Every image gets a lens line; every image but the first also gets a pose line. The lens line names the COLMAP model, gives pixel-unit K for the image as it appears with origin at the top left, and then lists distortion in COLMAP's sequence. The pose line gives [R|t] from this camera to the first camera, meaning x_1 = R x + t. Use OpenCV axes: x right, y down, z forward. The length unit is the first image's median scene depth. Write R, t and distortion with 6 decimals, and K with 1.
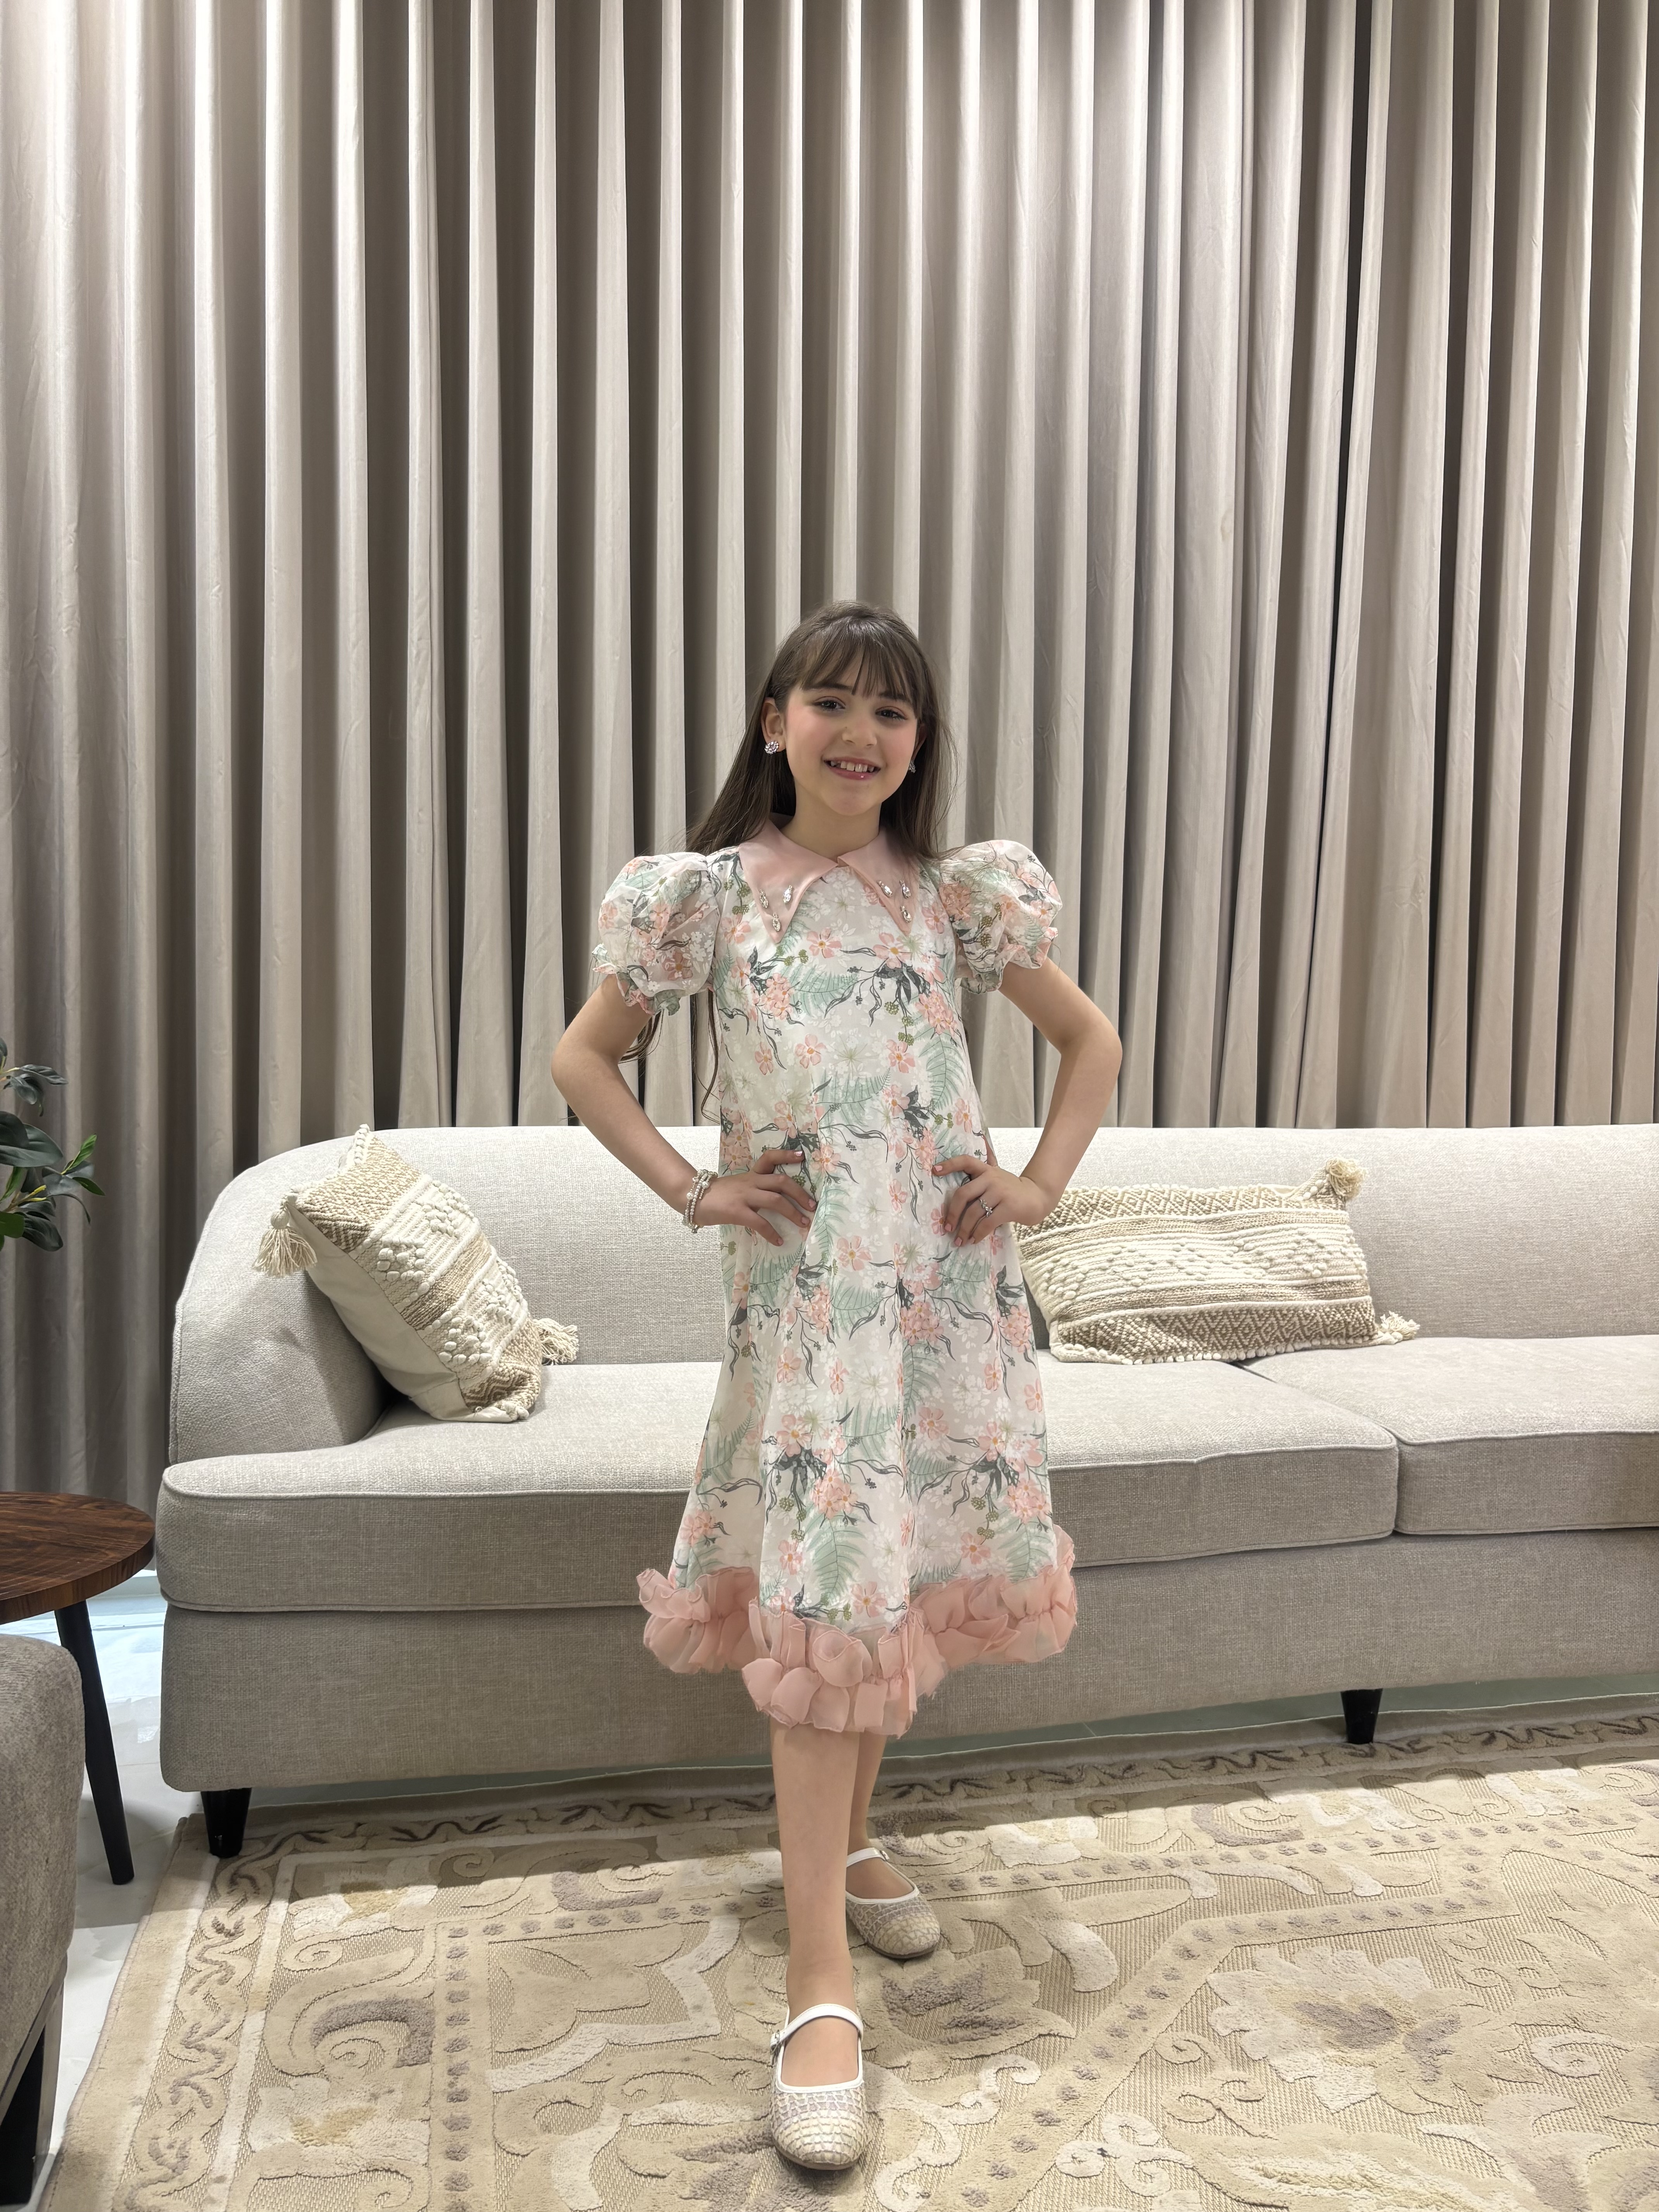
lens RADIAL K [[1683.9, 0, 826.5], [0, 1683.9, 1110.8], [0, 0, 1]] dist [-0.002872, 0.036031]
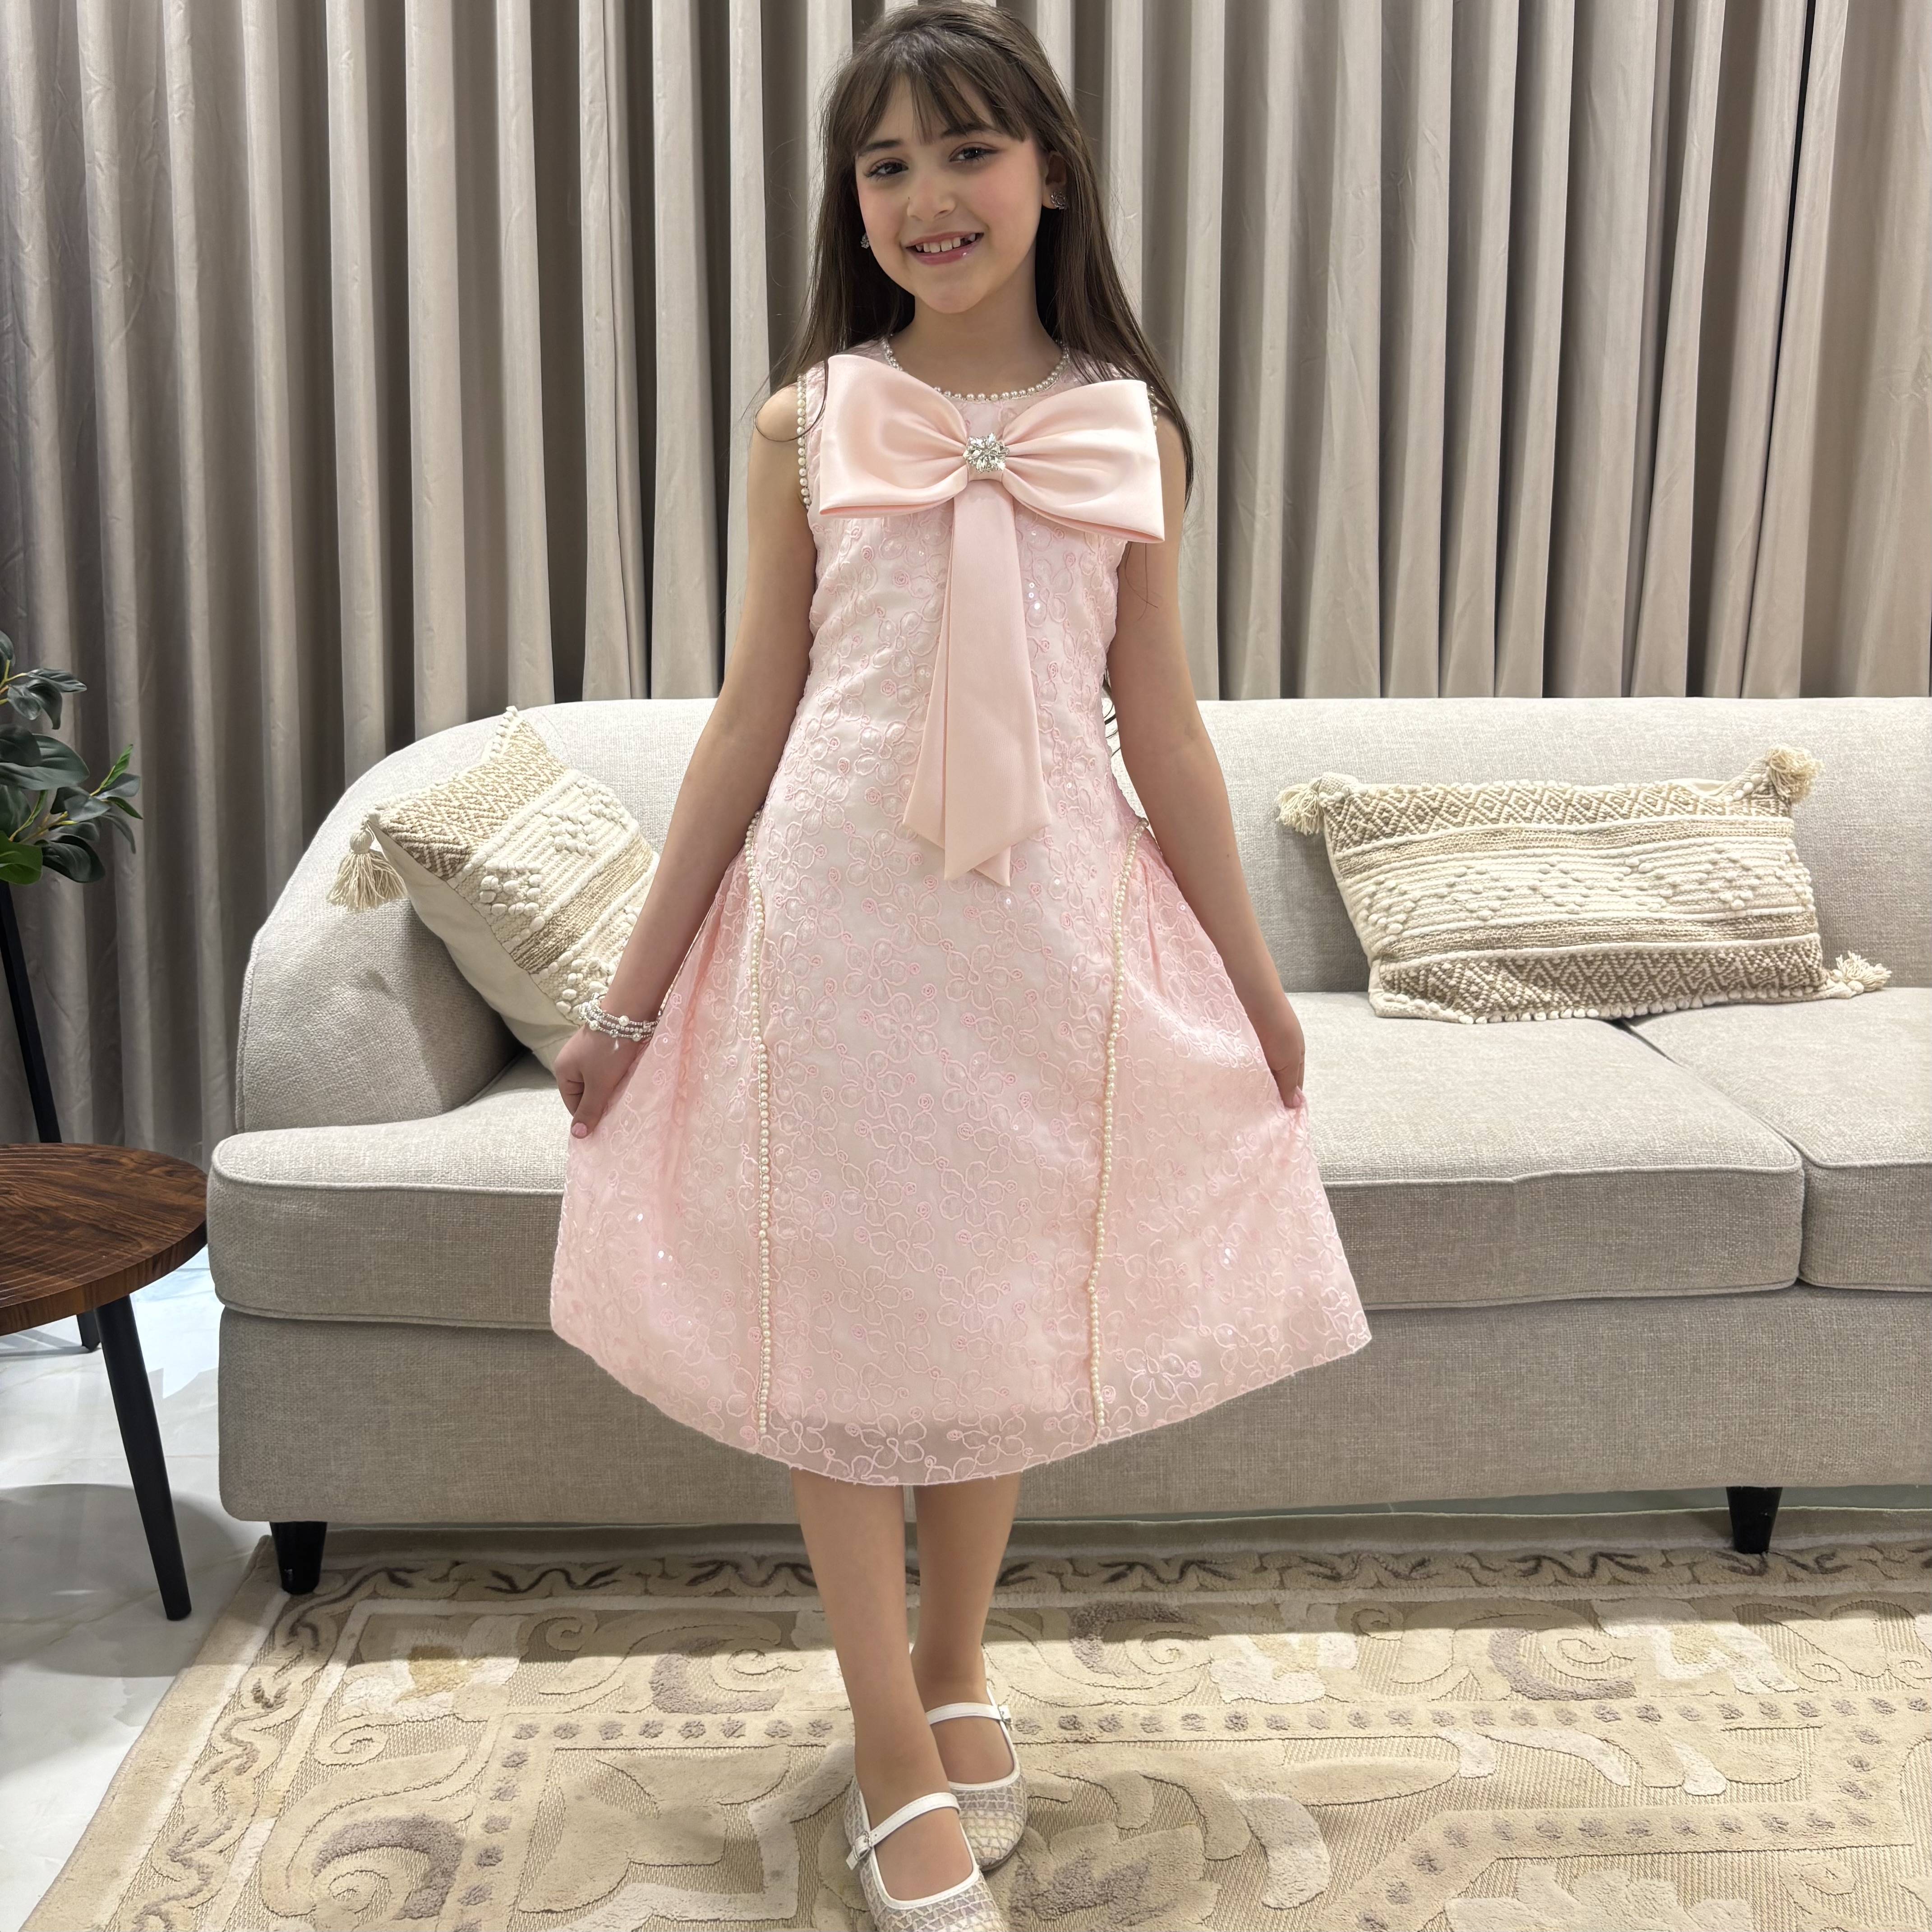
lens RADIAL K [[1952.2, 0, 959.4], [0, 1952.2, 701.9], [0, 0, 1]] dist [-0.004308, 0.028527]
pose [[0.983417, 0.008330, -0.181166, 0.134056], [0.002711, 0.998158, 0.060613, -0.059629], [0.181337, -0.060099, 0.981583, 0.111805]]
